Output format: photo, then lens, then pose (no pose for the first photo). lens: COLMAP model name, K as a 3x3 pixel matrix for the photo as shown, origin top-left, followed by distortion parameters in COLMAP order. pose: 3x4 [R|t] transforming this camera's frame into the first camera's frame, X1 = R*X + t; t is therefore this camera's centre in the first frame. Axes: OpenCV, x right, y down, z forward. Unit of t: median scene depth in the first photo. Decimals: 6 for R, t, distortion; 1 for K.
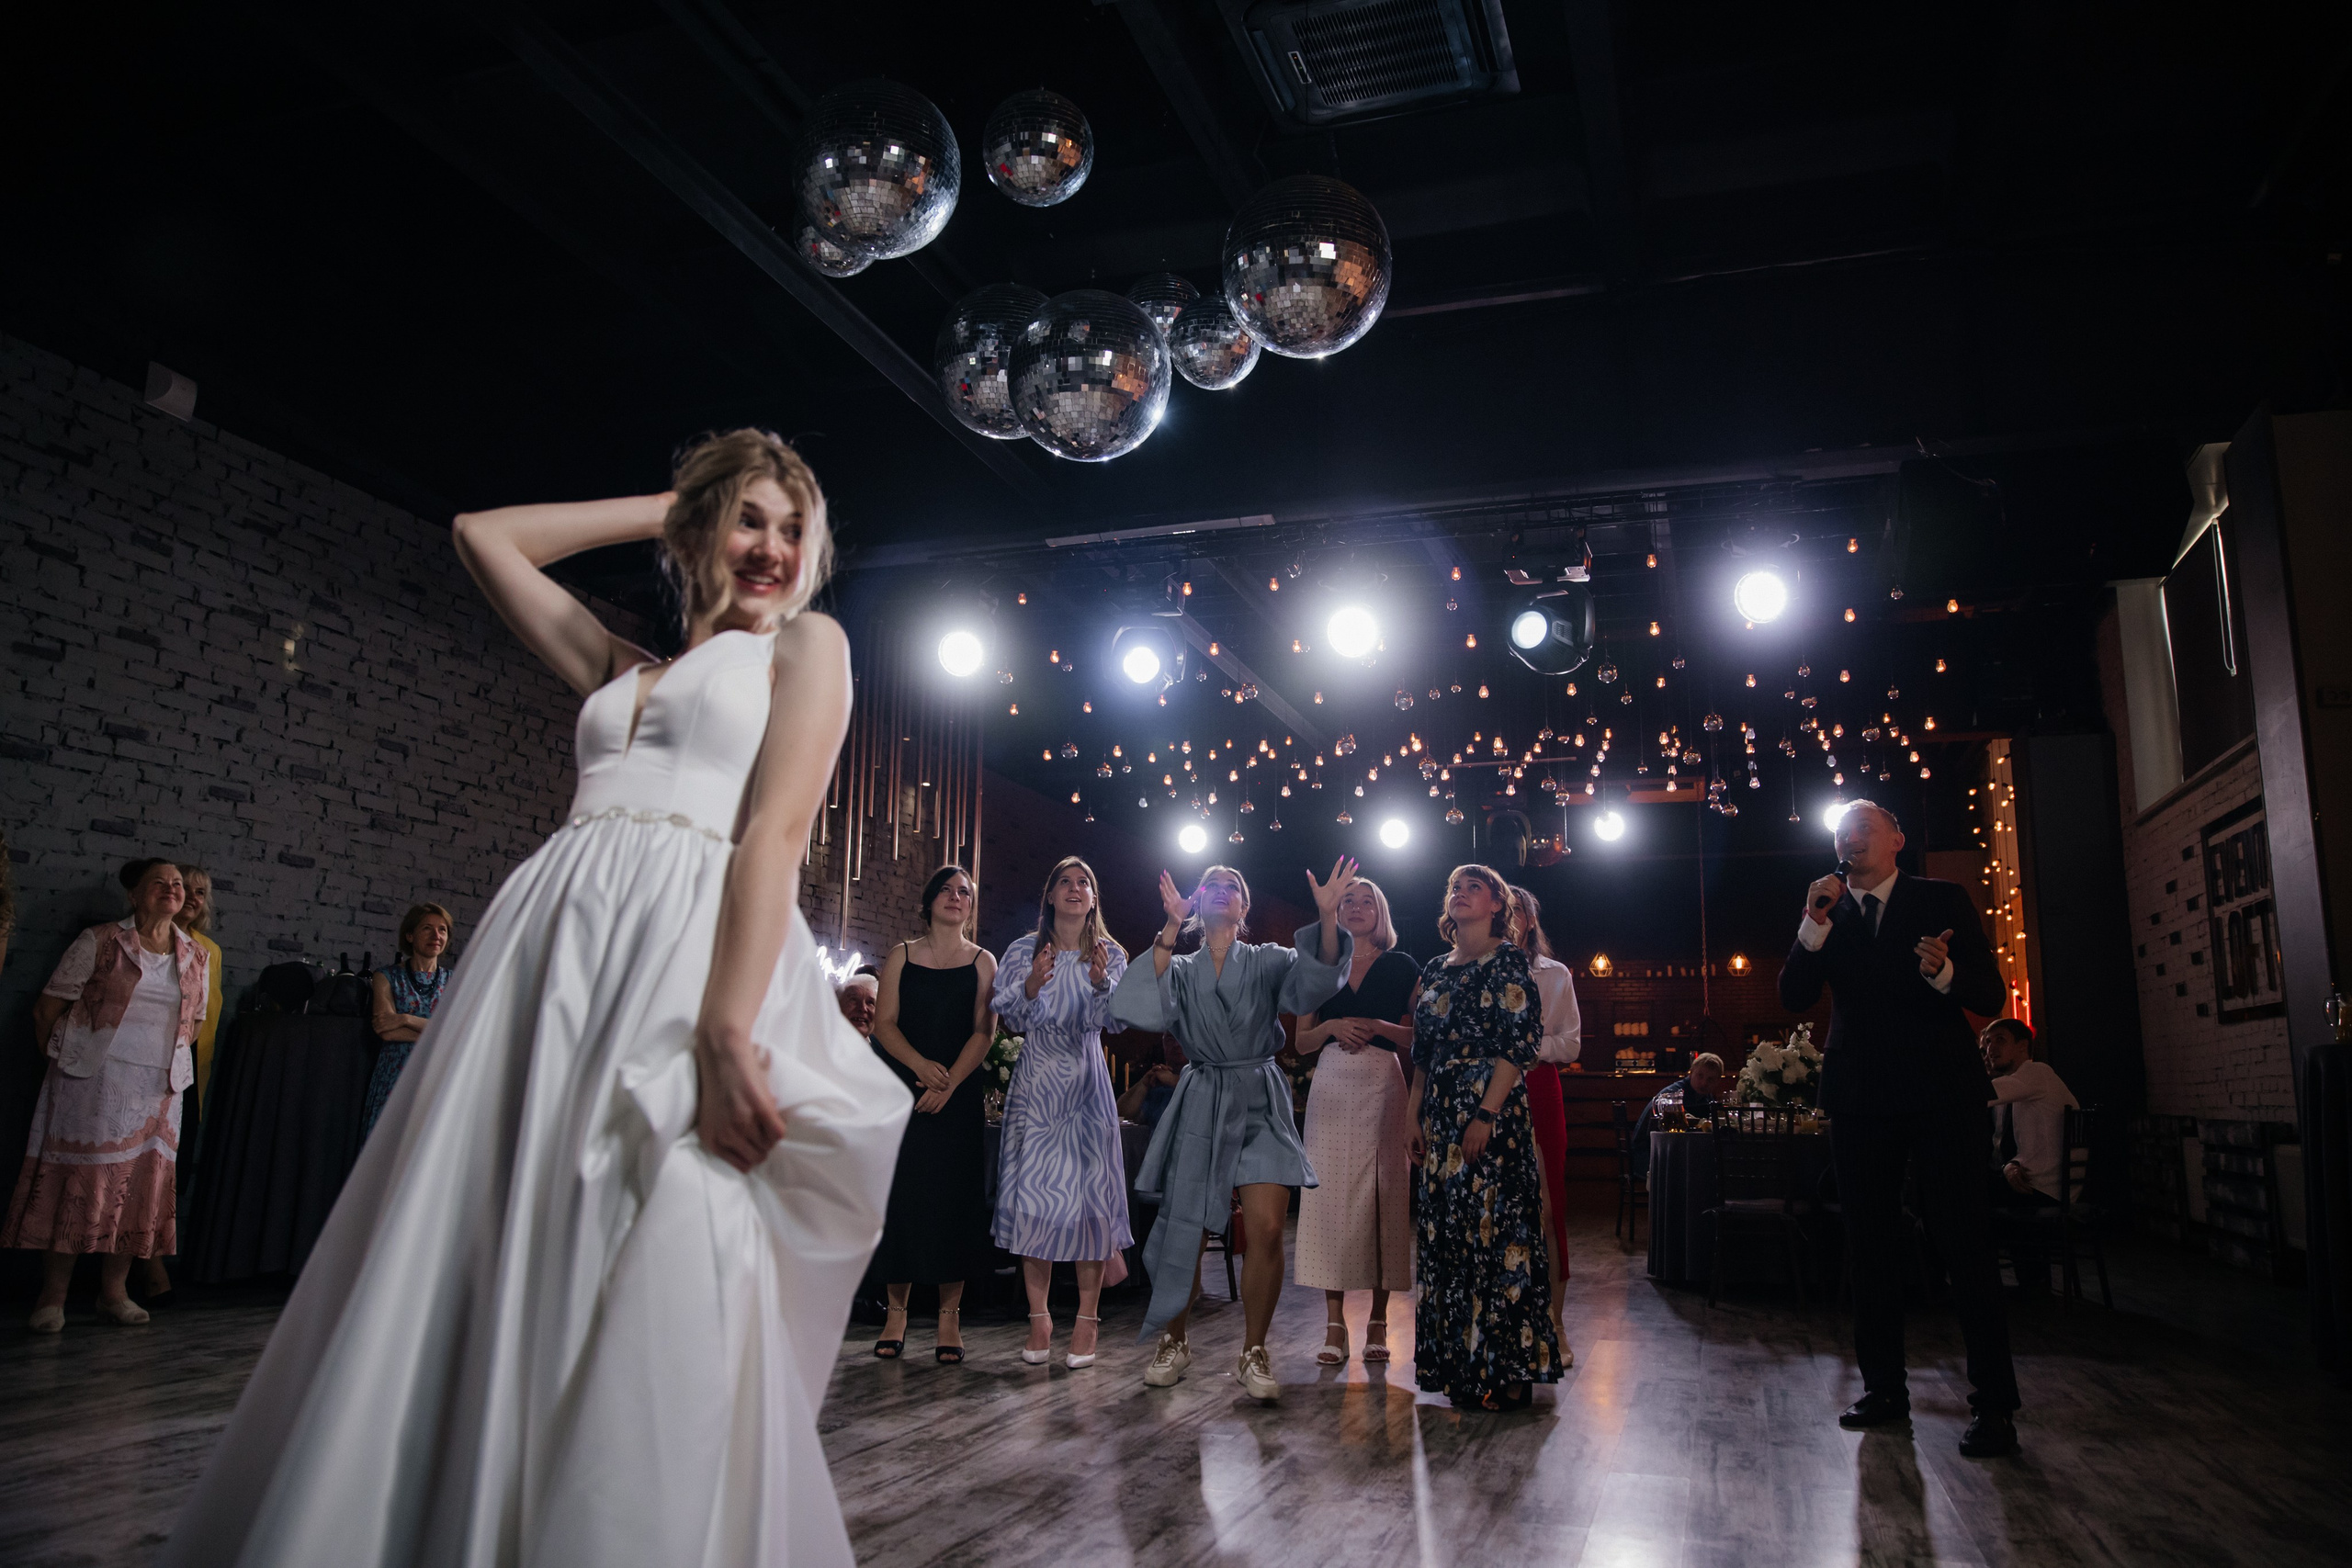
lens RADIAL K [[1594.3, 0, 1176.0], [0, 1594.3, 784.0], [0, 0, 1]] dist [-0.102526, 0.076874]
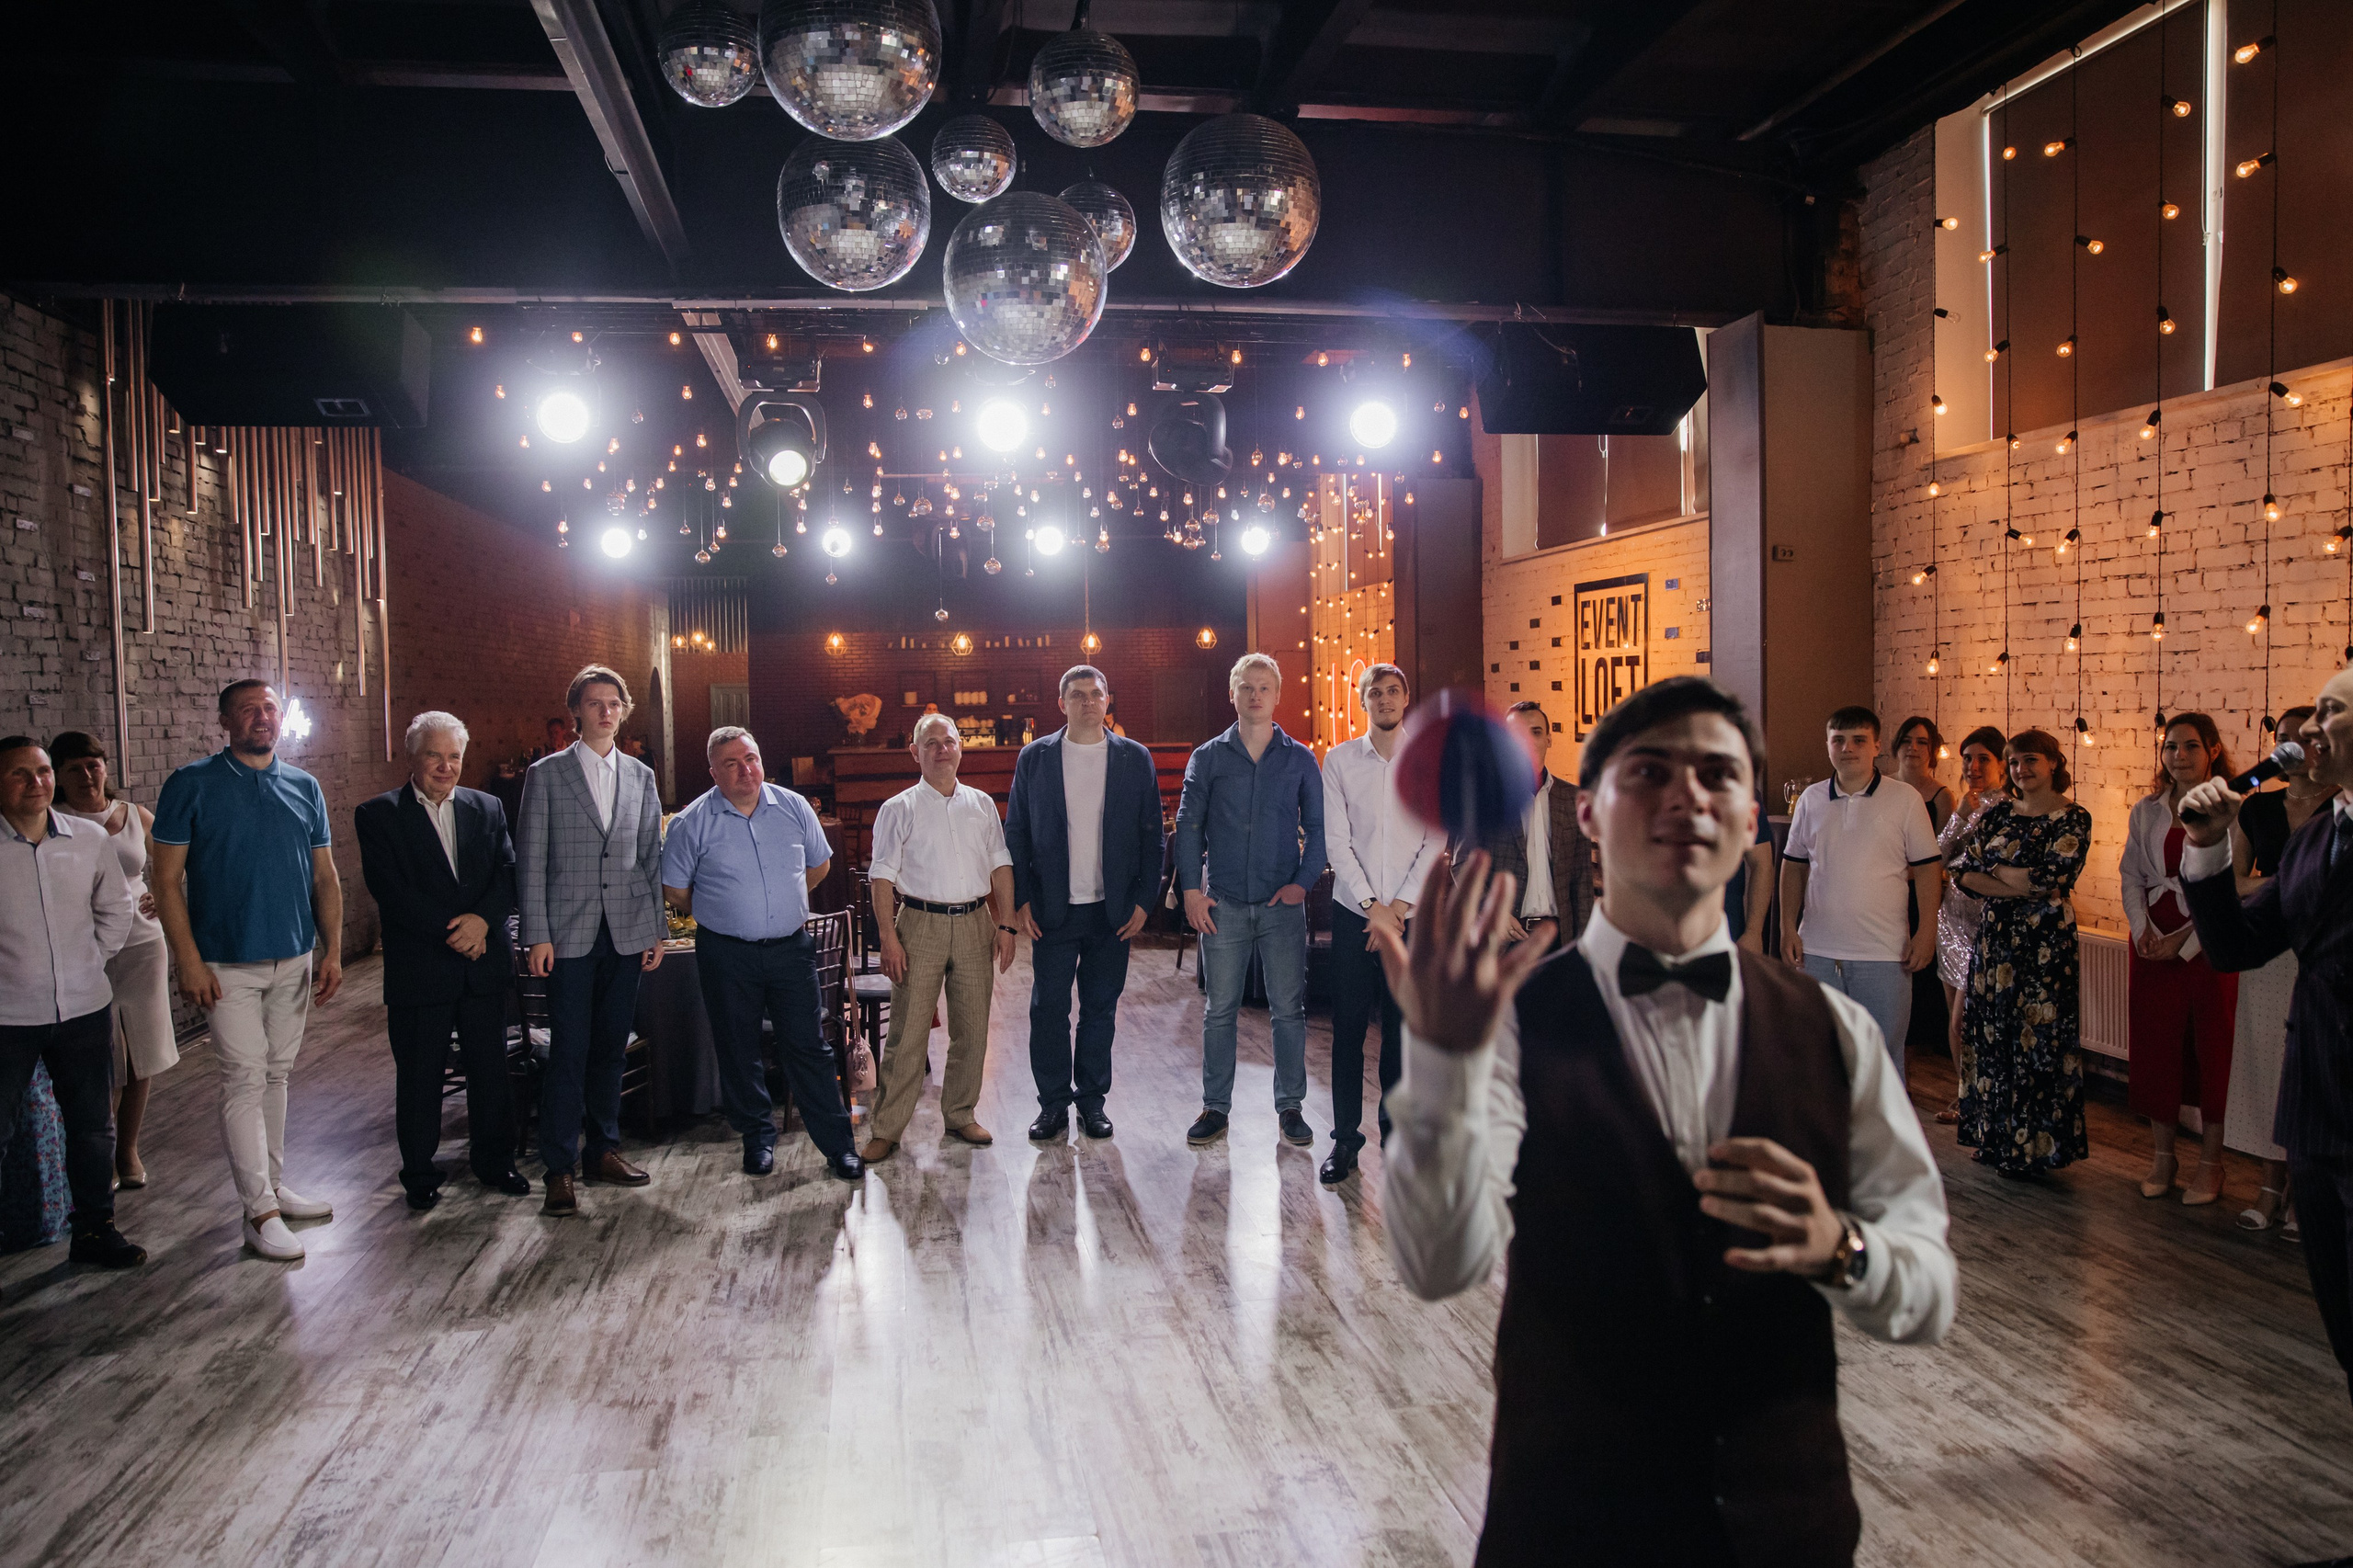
lens RADIAL K [[1675.2, 0, 1176.5], [0, 1675.2, 784.0], [0, 0, 1]] dist [-0.109659, 0.088822]
pose [[0.877302, -0.058912, 0.476309, -0.249115], [-0.057862, 0.972216, 0.226821, -0.096703], [-0.476438, -0.226551, 0.849519, -0.006416]]
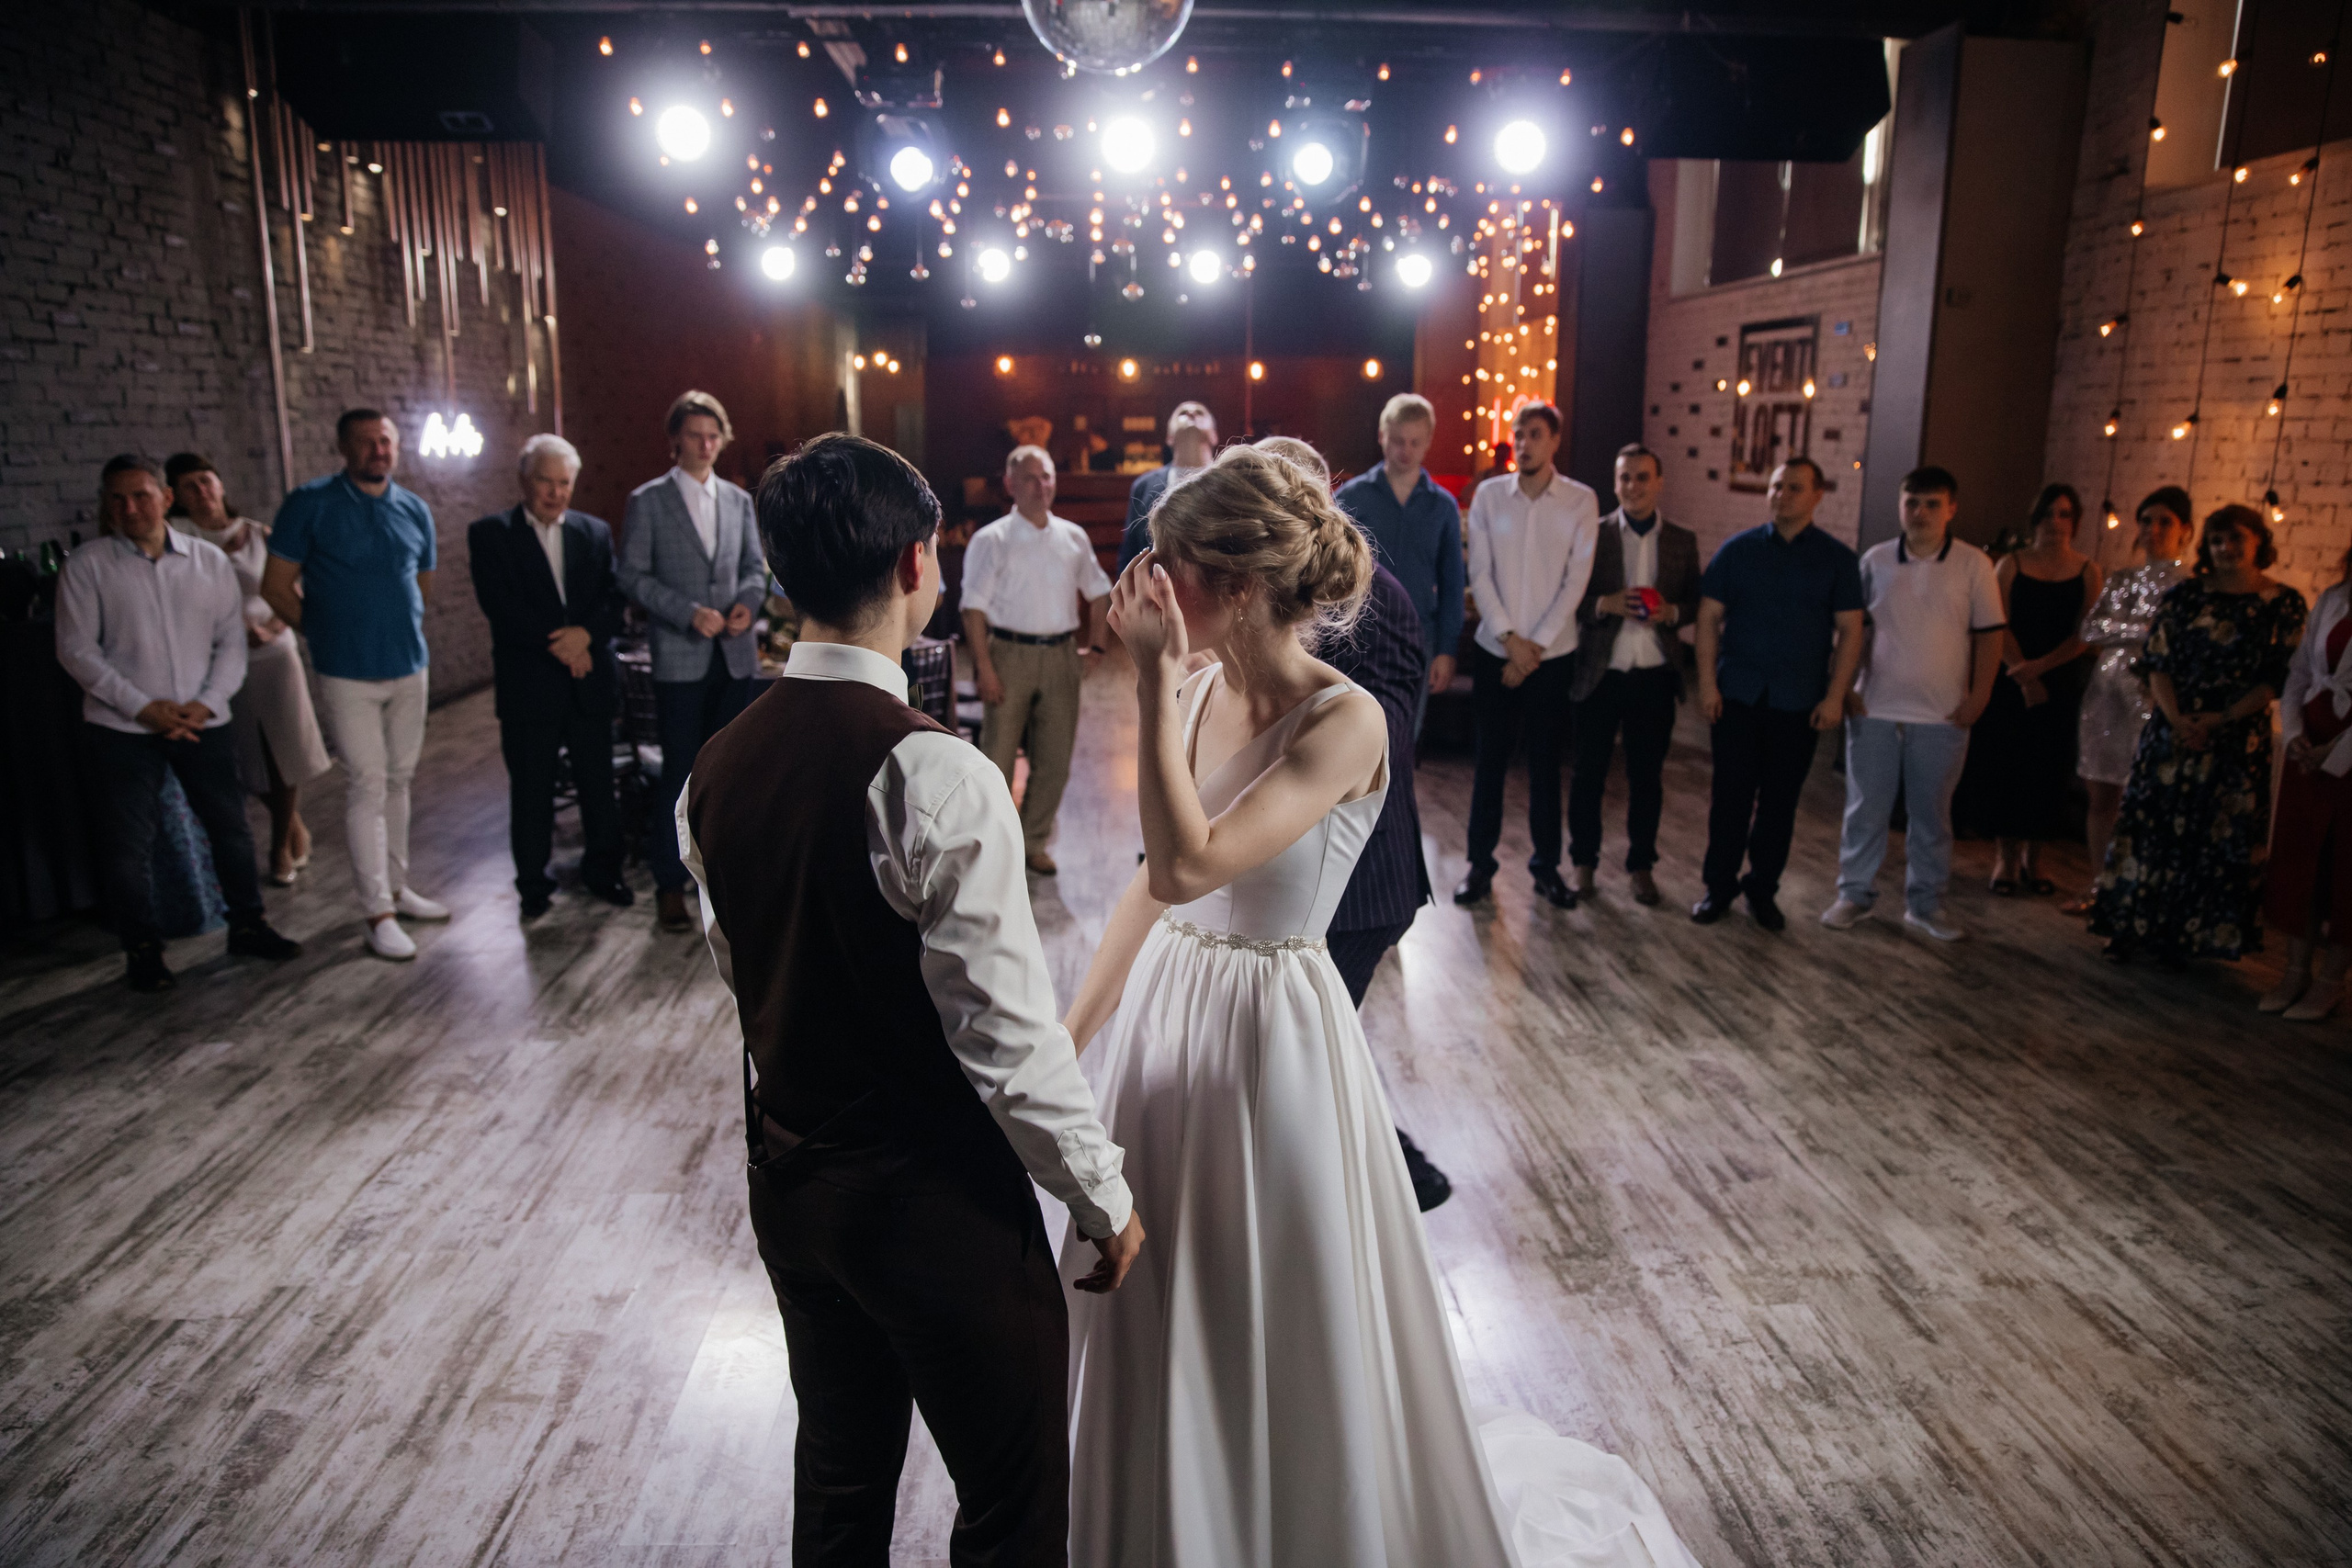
lens RADIAL K [[1594.3, 0, 1176.0], [0, 1594.3, 784.0], [0, 0, 1]] dist [-0.102526, 0.076874]
pose [[0.927573, -0.095045, 0.361352, -0.199151], [-0.060421, 0.916222, 0.396088, -0.095460], [-0.368725, -0.389234, 0.844120, 0.014909]]
